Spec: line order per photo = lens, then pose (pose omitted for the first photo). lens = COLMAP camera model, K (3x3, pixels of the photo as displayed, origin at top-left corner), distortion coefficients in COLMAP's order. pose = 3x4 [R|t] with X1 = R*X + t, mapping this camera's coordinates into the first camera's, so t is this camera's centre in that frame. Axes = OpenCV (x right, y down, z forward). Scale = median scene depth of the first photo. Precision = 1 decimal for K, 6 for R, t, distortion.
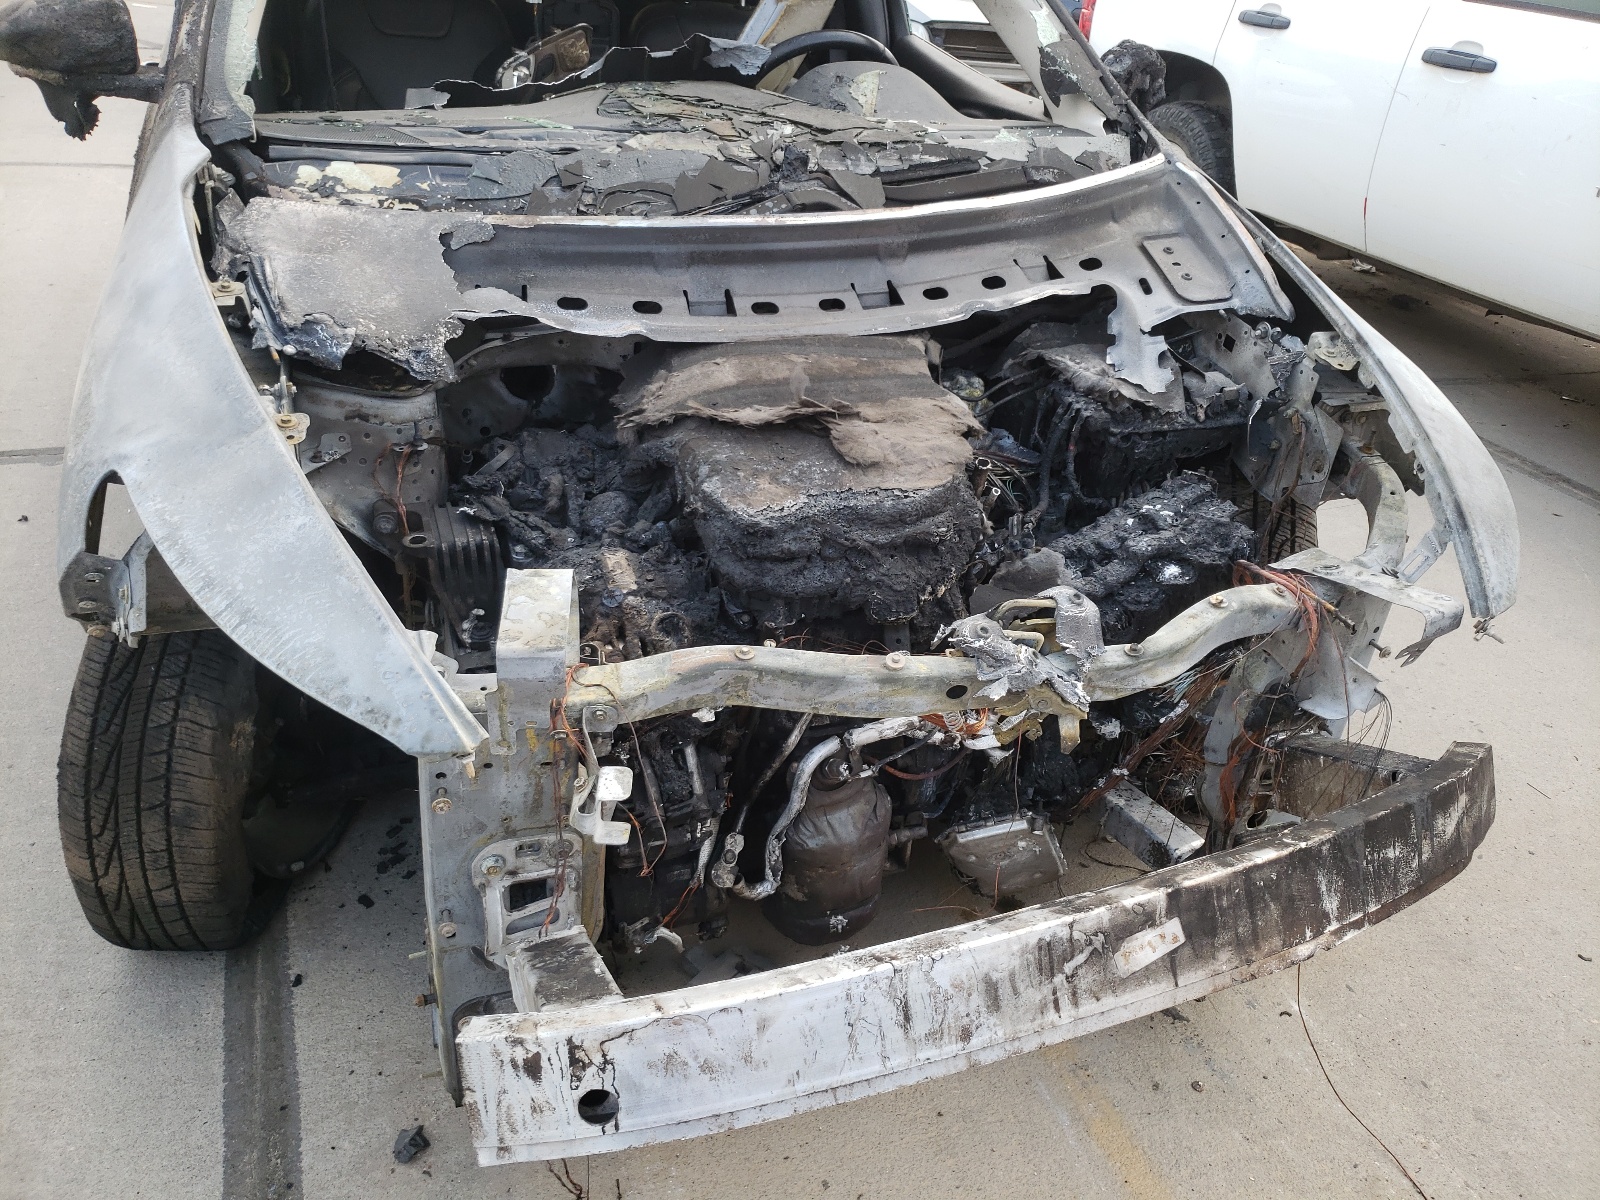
lens RADIAL K [[1203.5, 0, 800.3], [0, 1203.5, 590.3], [0, 0, 1]] dist [-0.000826, 0.016981]
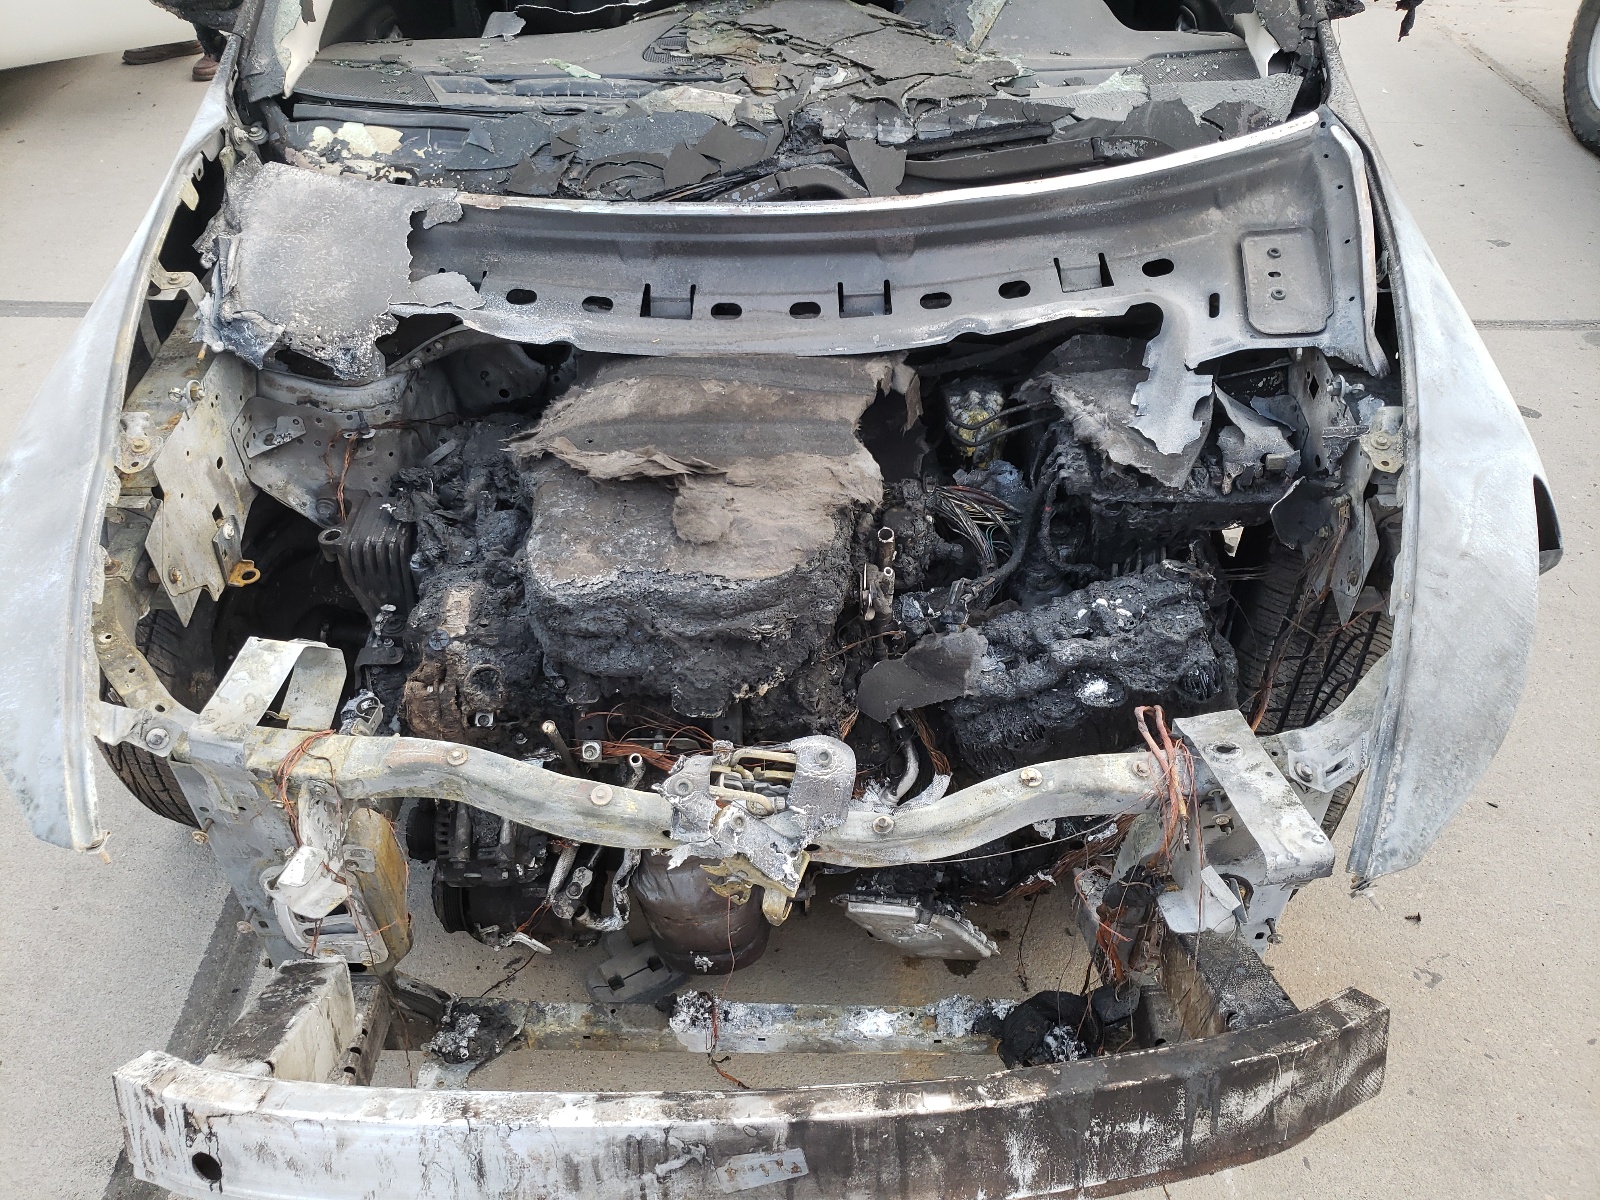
lens RADIAL K [[1203.5, 0, 805.1], [0, 1203.5, 602.2], [0, 0, 1]] dist [-0.000826, 0.016981]
pose [[0.931569, 0.170226, -0.321251, 0.397379], [-0.110933, 0.974565, 0.194722, -0.227372], [0.346227, -0.145760, 0.926758, 0.161262]]
